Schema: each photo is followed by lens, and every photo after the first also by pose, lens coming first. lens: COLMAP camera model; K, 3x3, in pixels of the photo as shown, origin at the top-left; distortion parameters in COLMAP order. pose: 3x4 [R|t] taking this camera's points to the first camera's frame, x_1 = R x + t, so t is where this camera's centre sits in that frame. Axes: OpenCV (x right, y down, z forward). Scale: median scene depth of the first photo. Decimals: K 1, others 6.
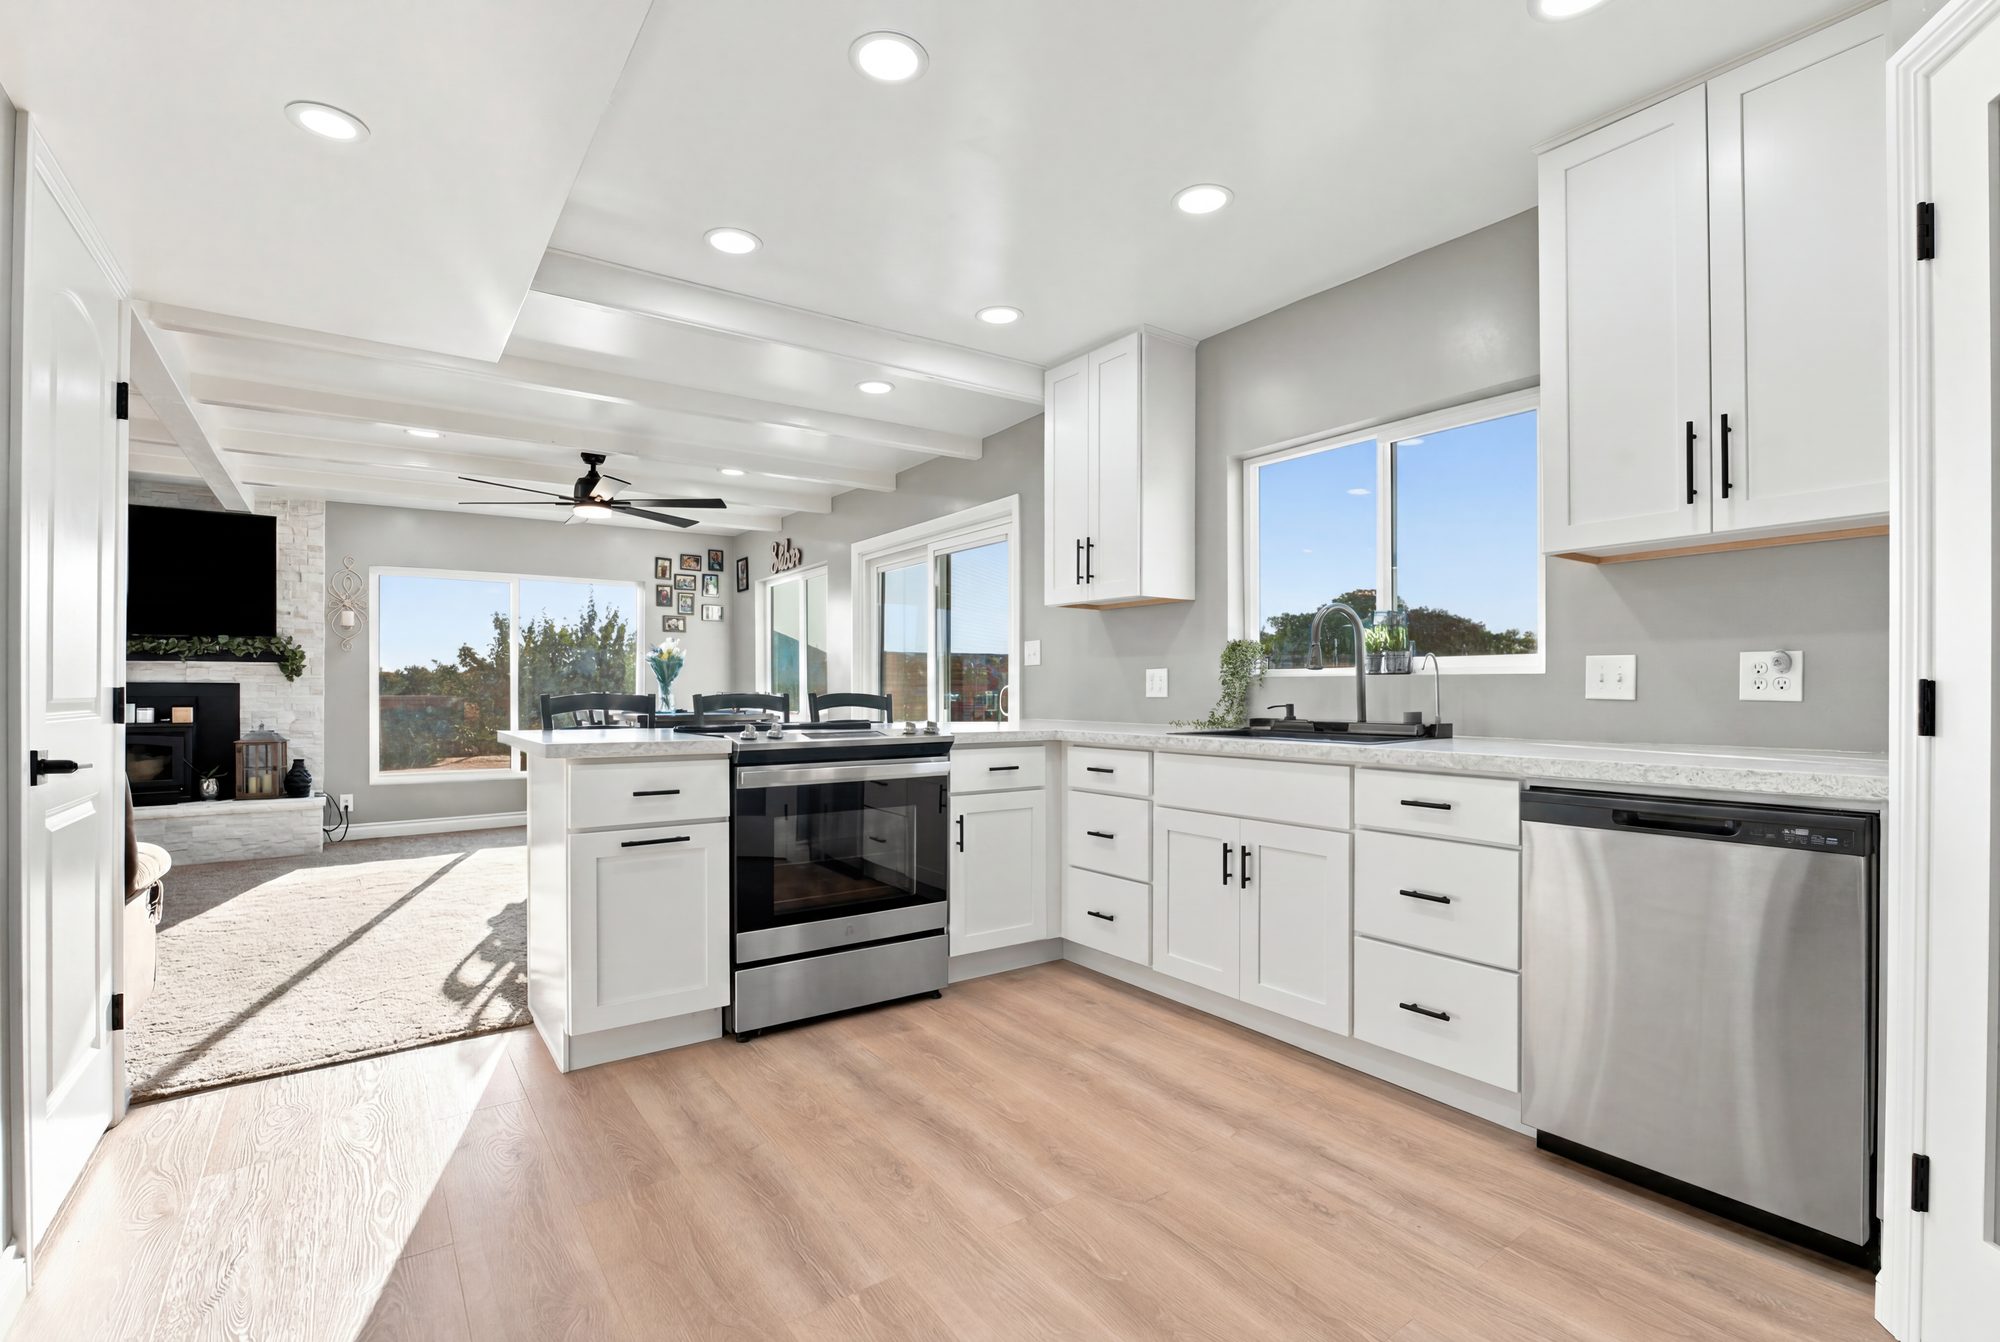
lens RADIAL K [[921.3, 0, 995.6], [0, 921.3, 685.7], [0, 0, 1]] dist [0.000609, 0.000212]
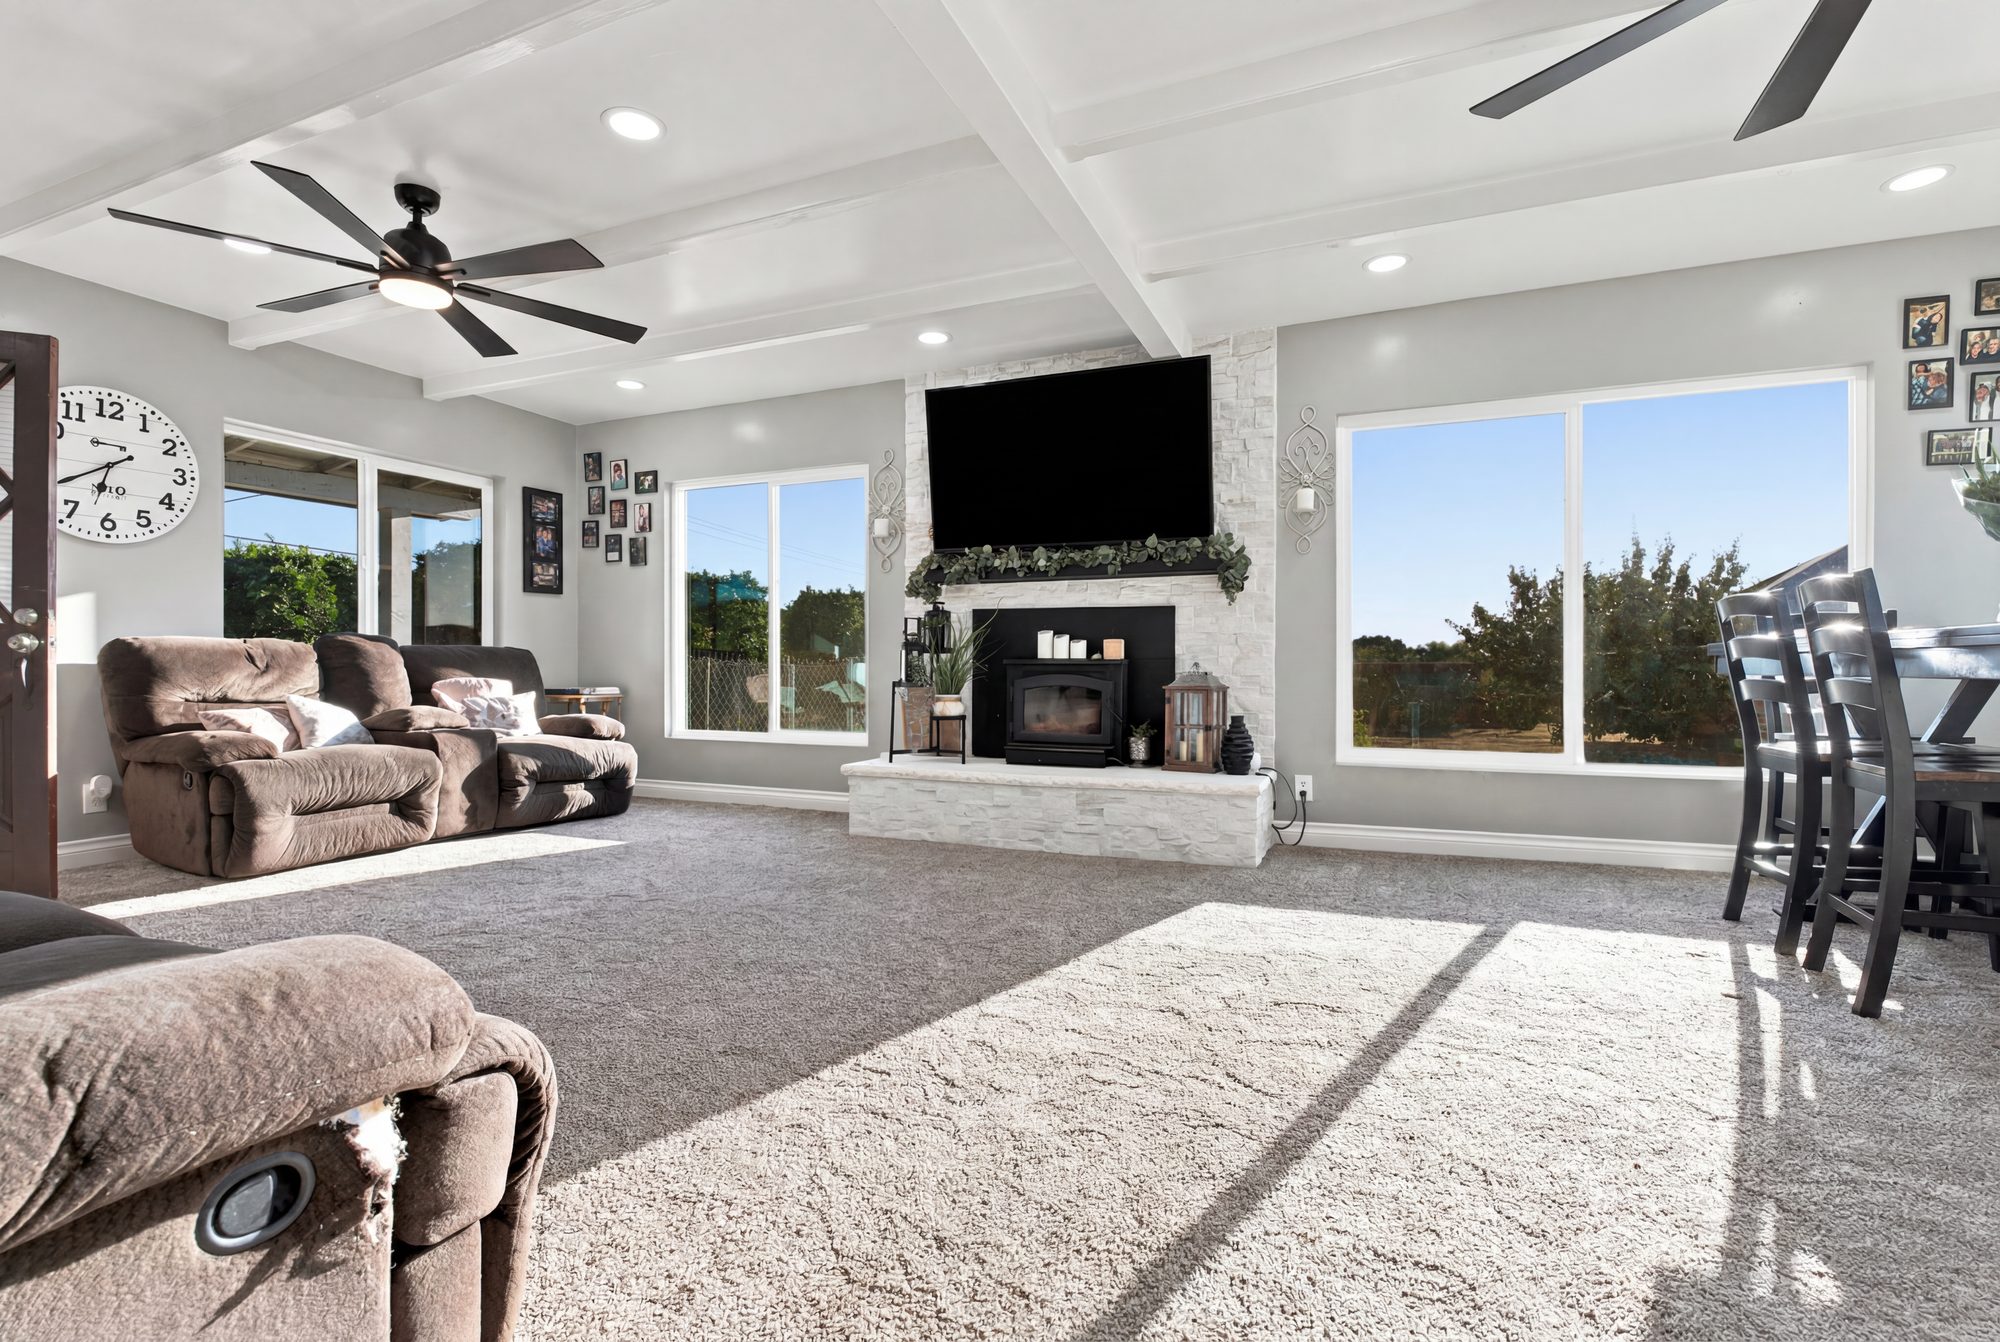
lens RADIAL K [[921.3, 0, 995.4], [0, 921.3, 671.0], [0, 0, 1]] dist [0.000609, 0.000212]
pose [[0.535726, 0.001687, -0.844390, -0.289944], [0.007187, 0.999953, 0.006558, 0.041718], [0.844361, -0.009582, 0.535689, 0.495574]]
